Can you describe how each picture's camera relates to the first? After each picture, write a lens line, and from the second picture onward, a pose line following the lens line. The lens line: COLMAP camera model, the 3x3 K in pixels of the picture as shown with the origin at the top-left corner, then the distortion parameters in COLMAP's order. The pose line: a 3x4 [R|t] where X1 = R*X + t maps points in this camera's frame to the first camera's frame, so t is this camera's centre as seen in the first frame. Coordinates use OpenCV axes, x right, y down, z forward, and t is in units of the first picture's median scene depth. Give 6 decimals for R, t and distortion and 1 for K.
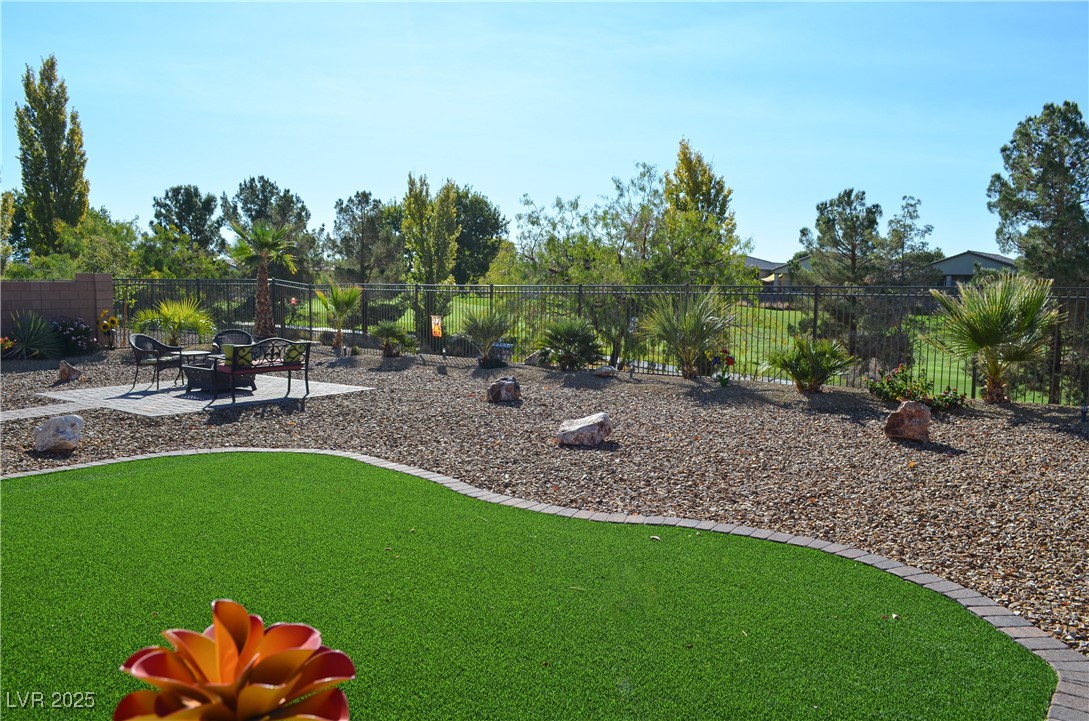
lens RADIAL K [[832.2, 0, 542.1], [0, 832.2, 357.9], [0, 0, 1]] dist [-0.018290, 0.007388]
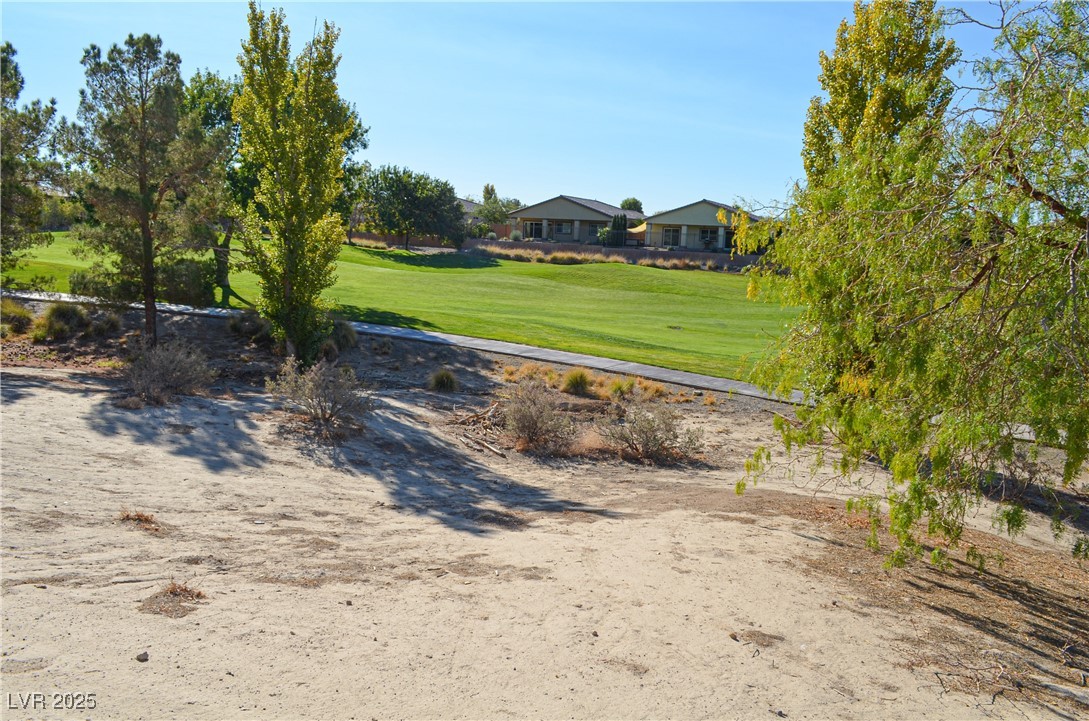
lens RADIAL K [[832.2, 0, 549.8], [0, 832.2, 363.6], [0, 0, 1]] dist [-0.018290, 0.007388]
pose [[0.954899, -0.009495, 0.296780, -0.131426], [-0.013138, 0.997159, 0.074174, -0.042194], [-0.296641, -0.074727, 0.952061, 0.435917]]
